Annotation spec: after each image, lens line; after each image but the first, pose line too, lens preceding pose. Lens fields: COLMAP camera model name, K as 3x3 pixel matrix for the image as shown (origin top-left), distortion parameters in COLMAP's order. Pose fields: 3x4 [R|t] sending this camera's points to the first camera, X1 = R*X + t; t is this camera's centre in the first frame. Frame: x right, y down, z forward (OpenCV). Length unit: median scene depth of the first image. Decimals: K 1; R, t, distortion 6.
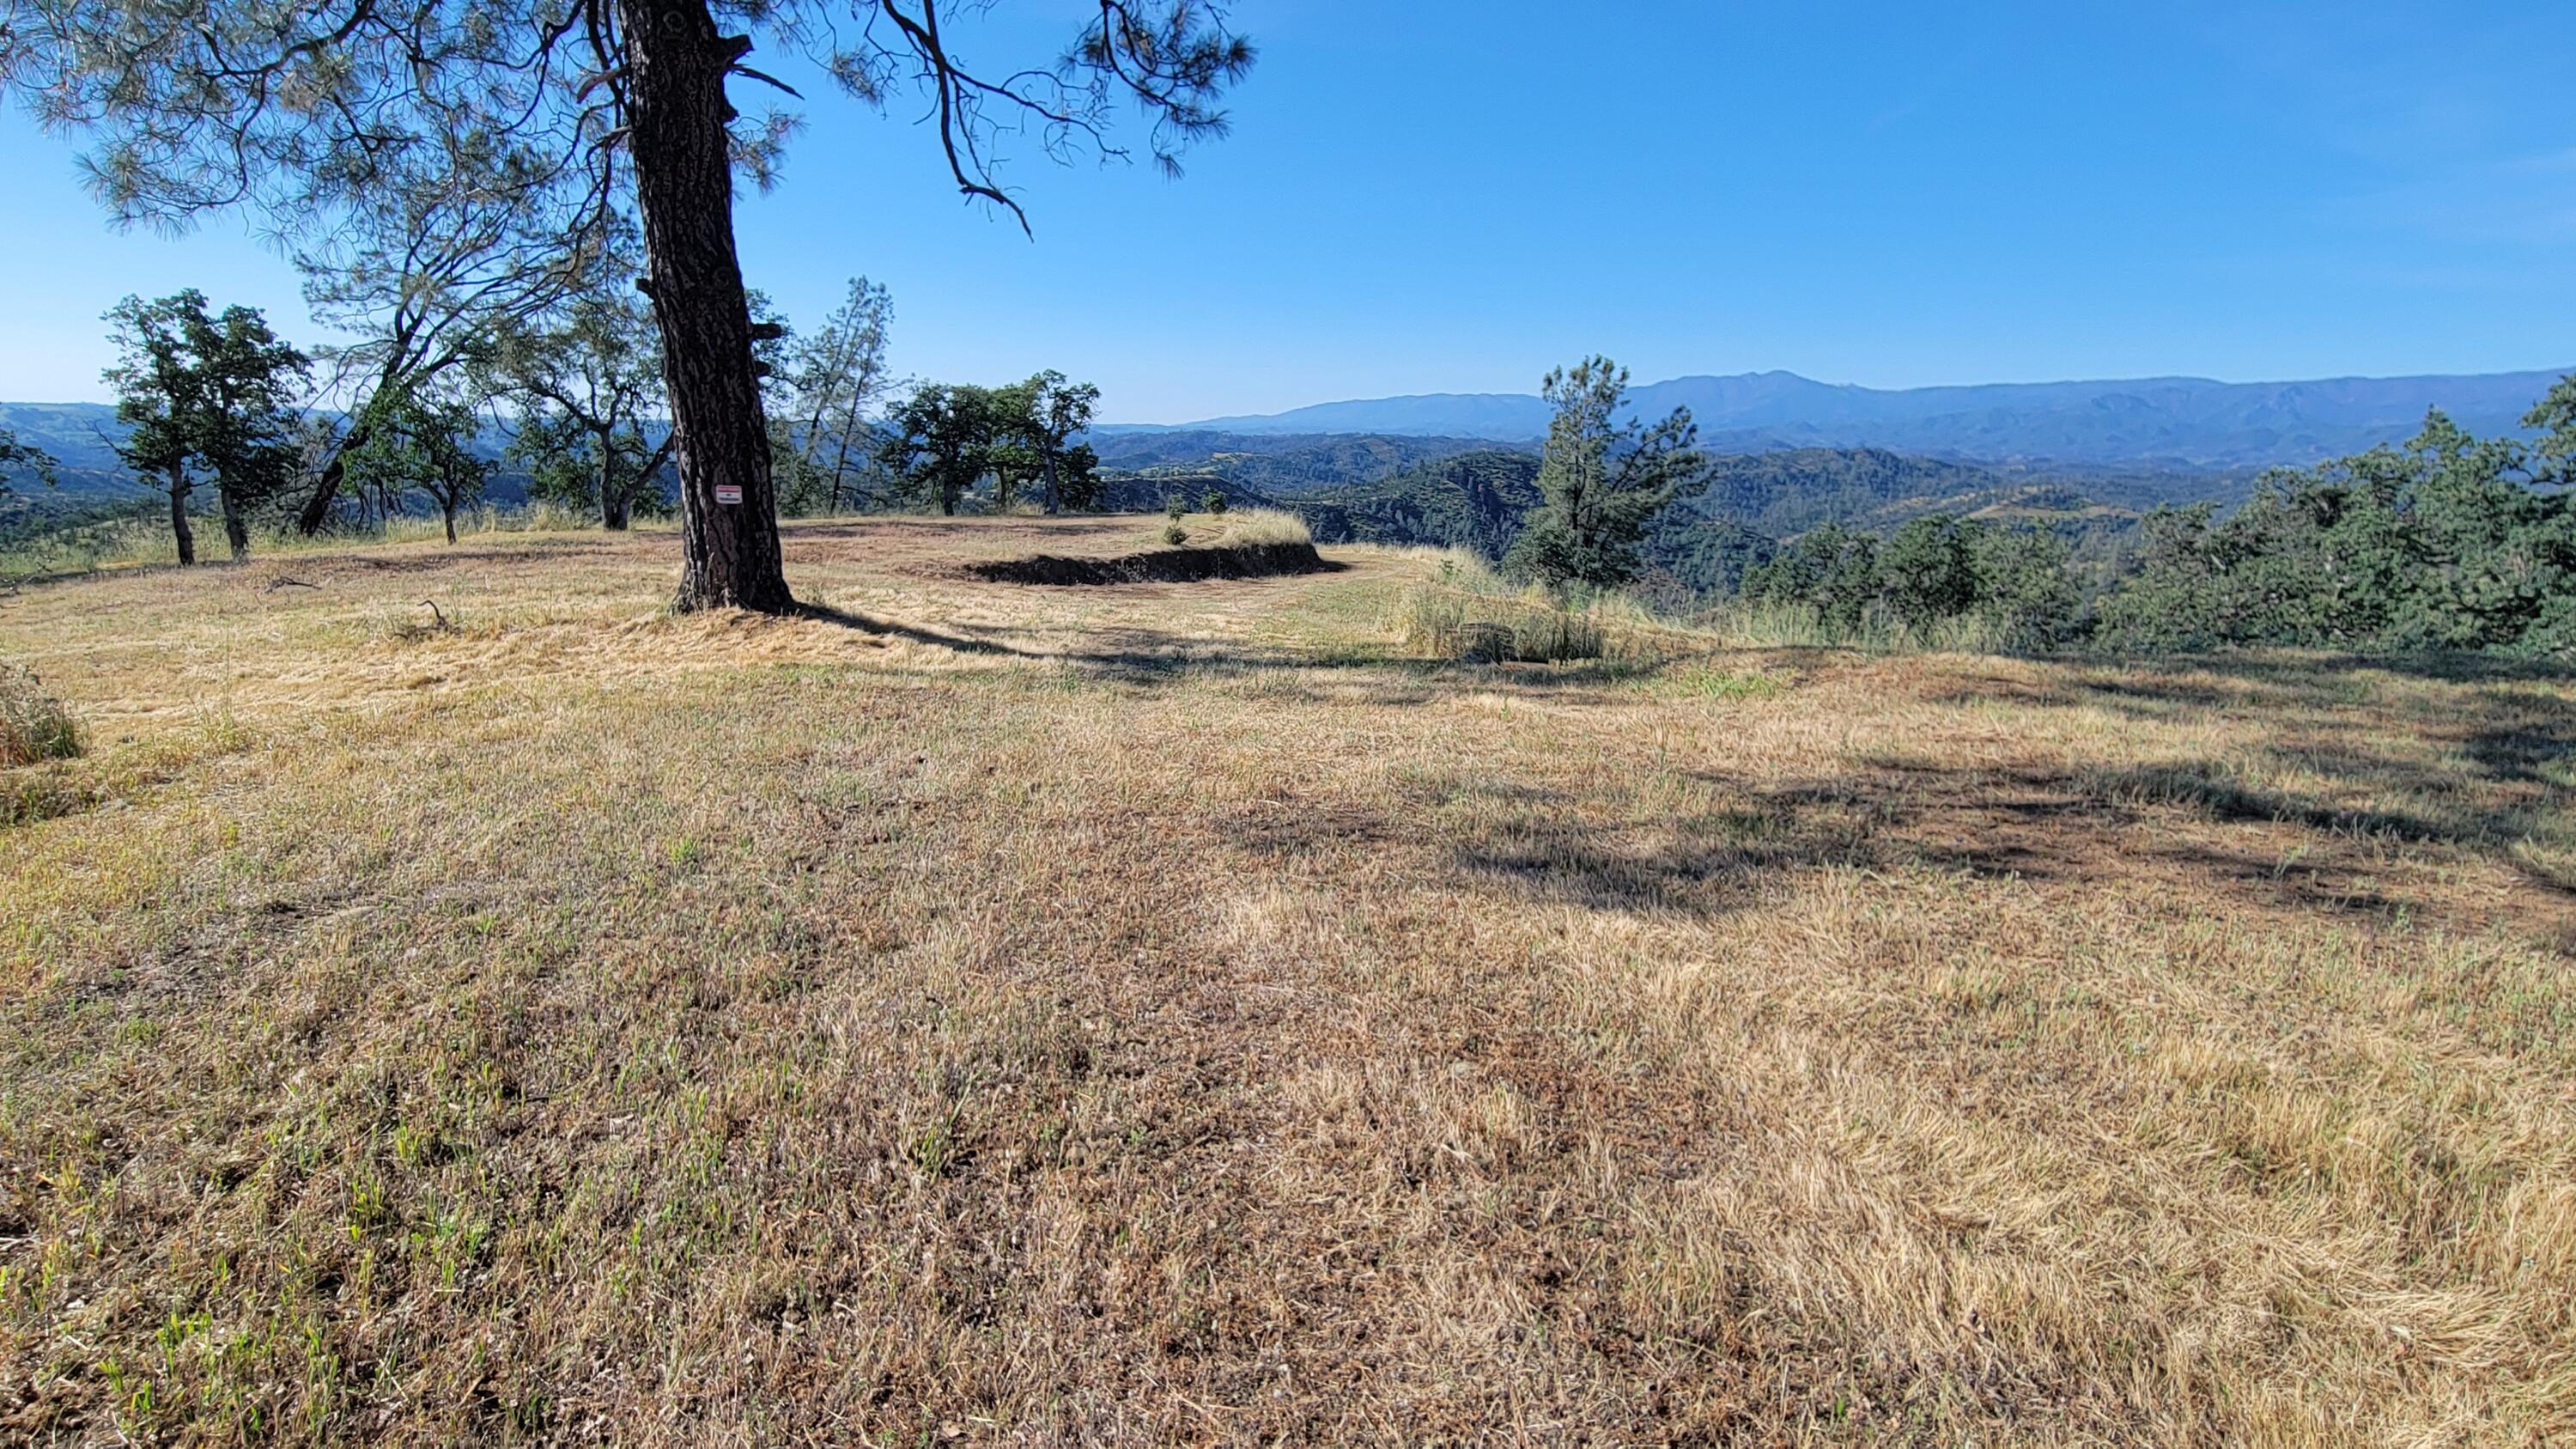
lens RADIAL K [[1346.2, 0, 1280.6], [0, 1346.2, 733.3], [0, 0, 1]] dist [-0.003530, -0.000822]
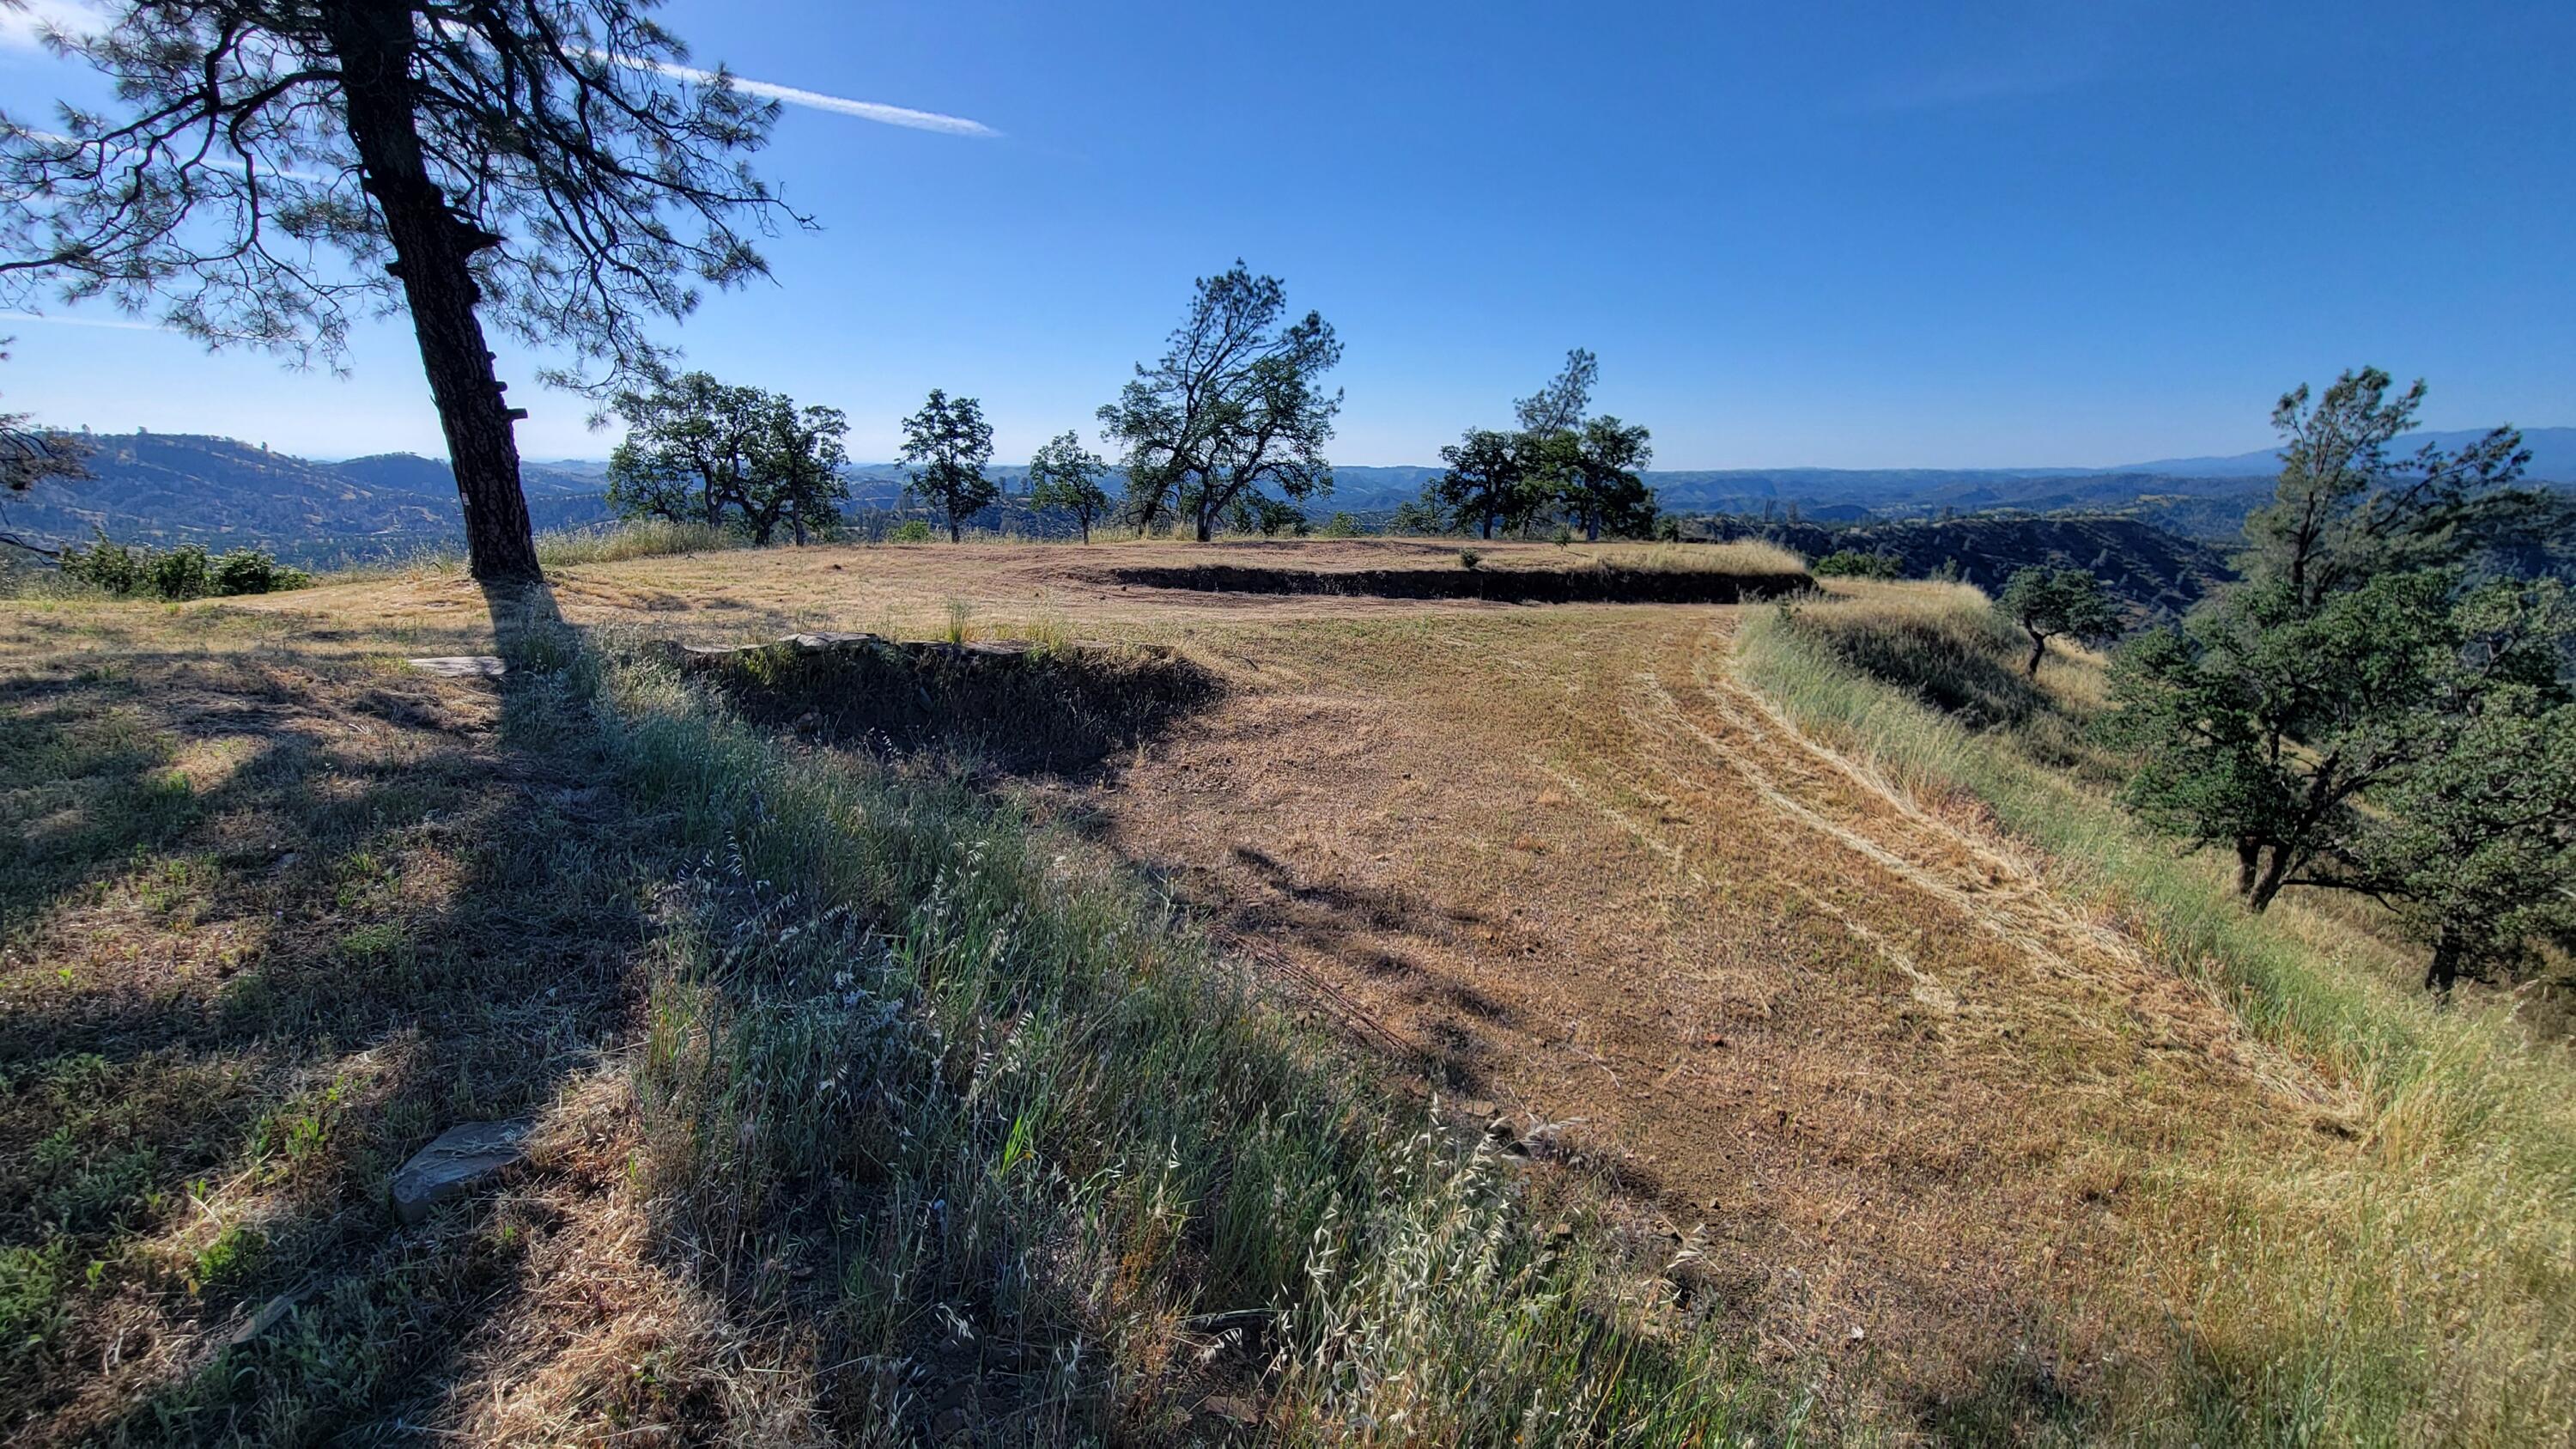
lens RADIAL K [[1036.7, 0, 1299.2], [0, 1036.7, 730.9], [0, 0, 1]] dist [-0.001614, -0.000559]
pose [[0.751478, 0.147503, -0.643058, 0.231427], [-0.135250, 0.988429, 0.068670, -0.026604], [0.645746, 0.035369, 0.762732, 0.152314]]
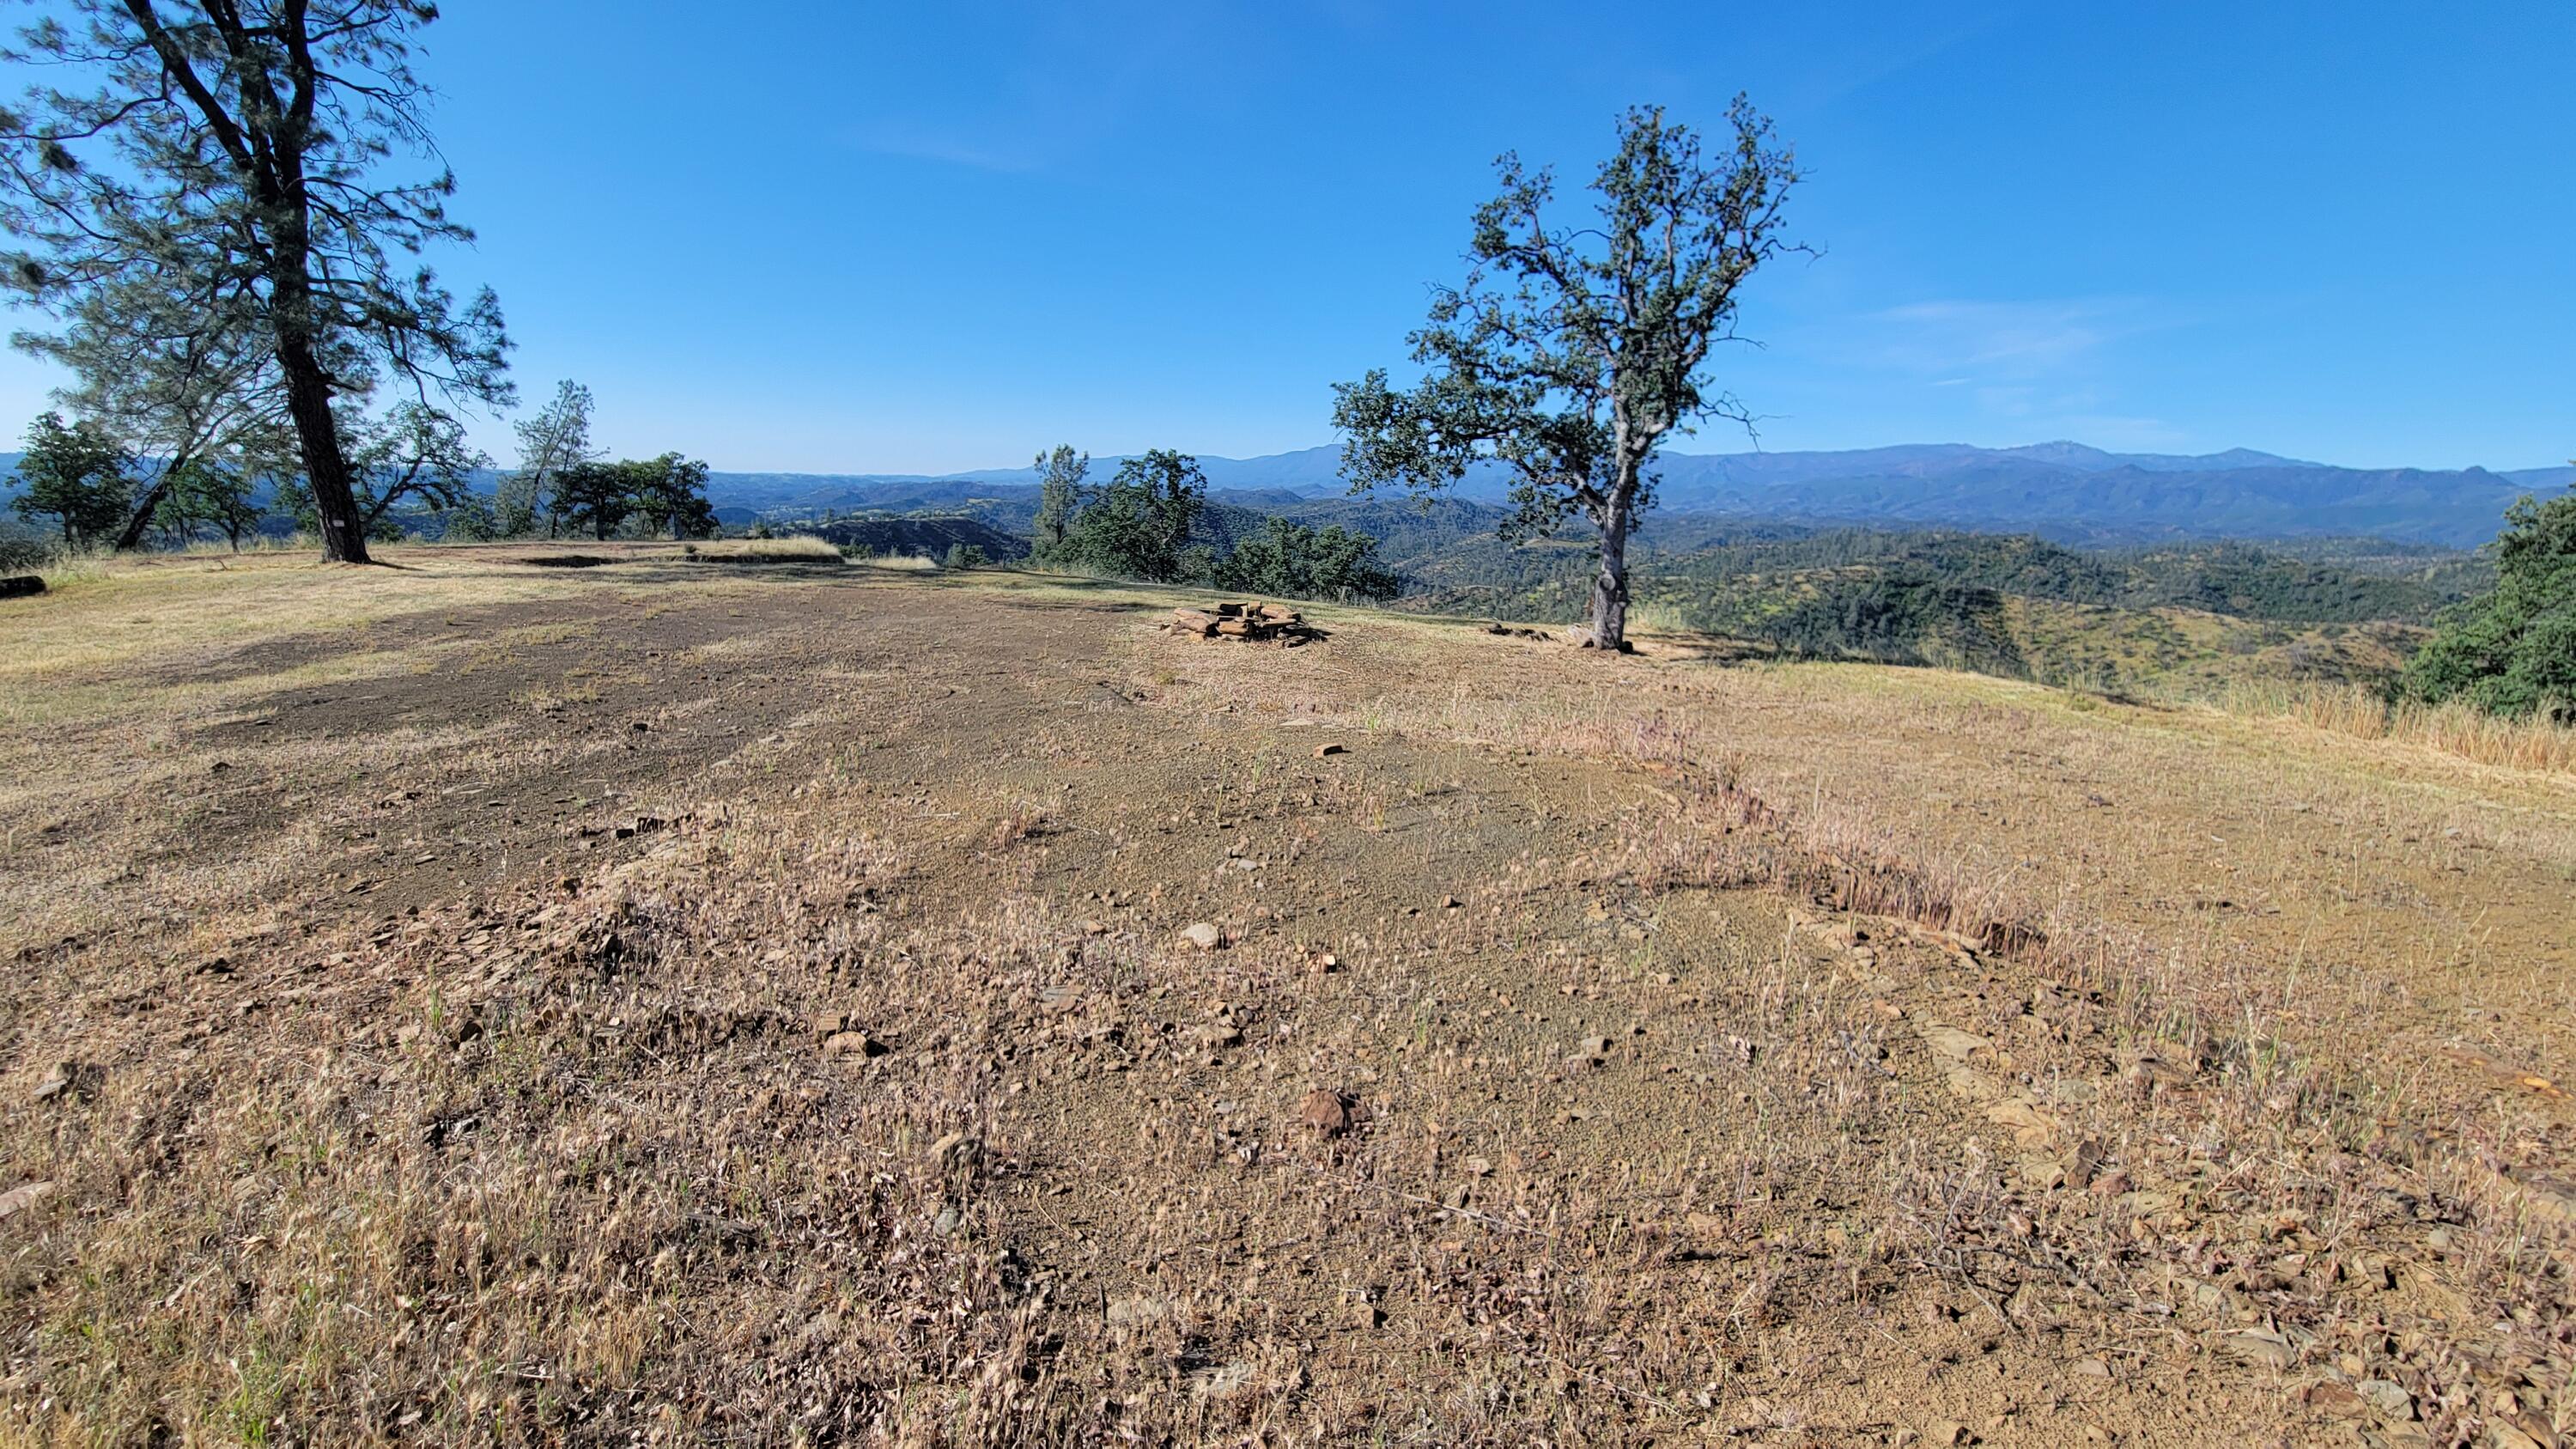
lens RADIAL K [[1036.7, 0, 1270.2], [0, 1036.7, 720.2], [0, 0, 1]] dist [-0.001614, -0.000559]
pose [[0.974317, -0.041245, 0.221372, 0.230461], [0.040344, 0.999149, 0.008591, 0.069037], [-0.221538, 0.000561, 0.975152, -0.362914]]
